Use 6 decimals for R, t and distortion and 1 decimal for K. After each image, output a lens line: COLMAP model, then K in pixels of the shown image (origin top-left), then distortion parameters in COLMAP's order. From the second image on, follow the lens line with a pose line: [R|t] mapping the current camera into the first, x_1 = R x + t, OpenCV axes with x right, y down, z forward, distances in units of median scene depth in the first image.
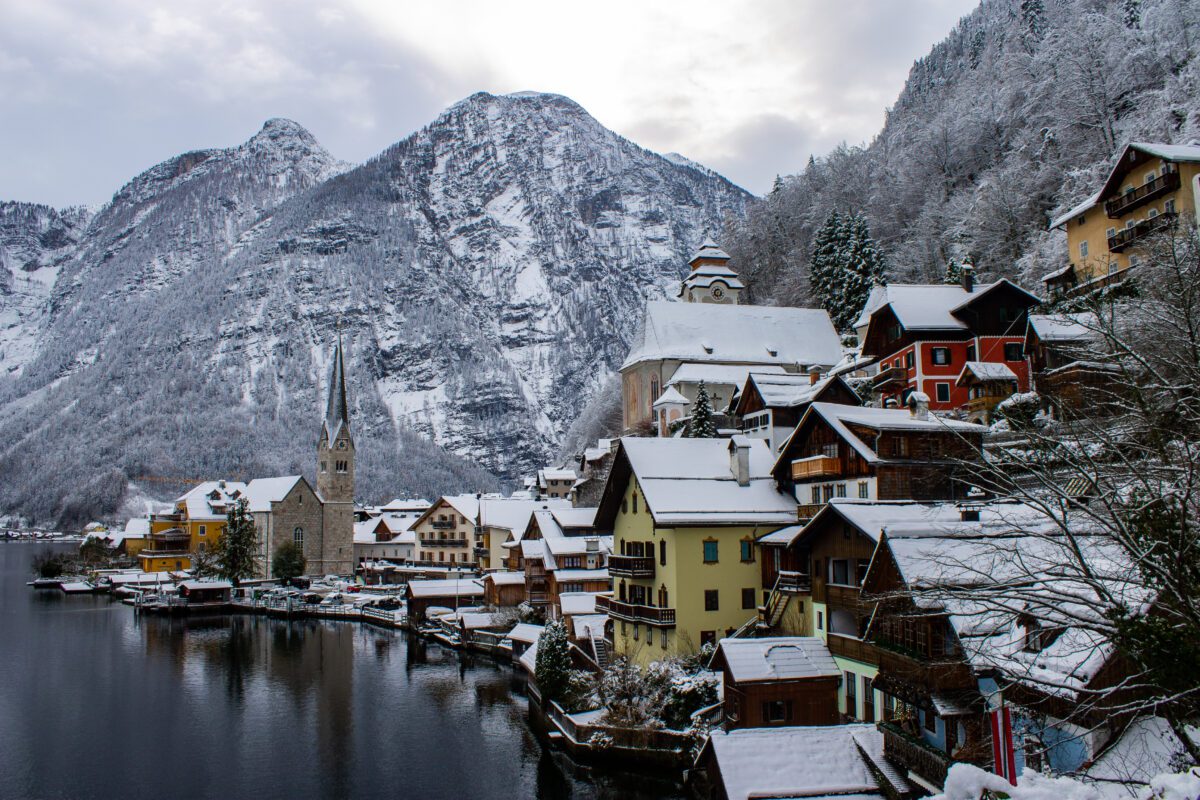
lens RADIAL K [[1024.5, 0, 600.0], [0, 1024.5, 400.0], [0, 0, 1]] dist [-0.174062, 0.152089]
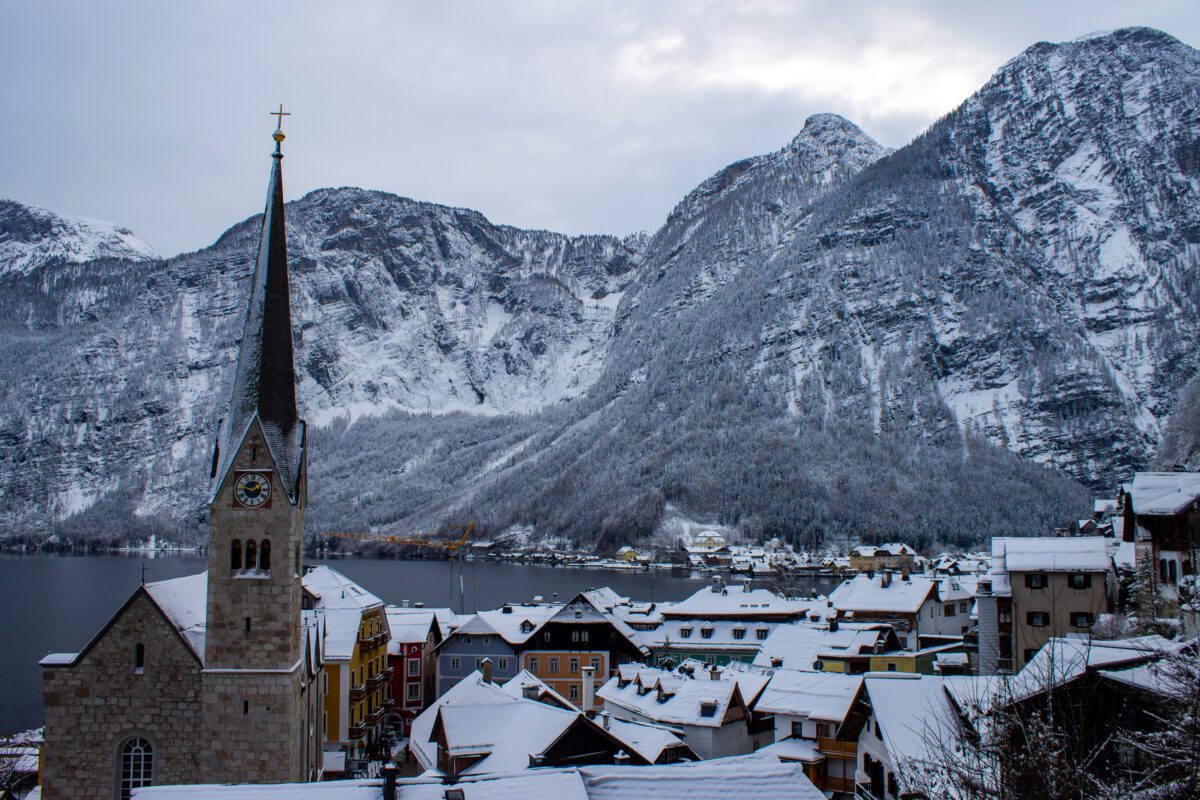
lens RADIAL K [[1024.5, 0, 600.0], [0, 1024.5, 400.0], [0, 0, 1]] dist [-0.174062, 0.152089]
pose [[0.842424, -0.055251, -0.535976, 0.000131], [0.050539, 0.998446, -0.023491, 0.003170], [0.536441, -0.007298, 0.843907, 0.100934]]
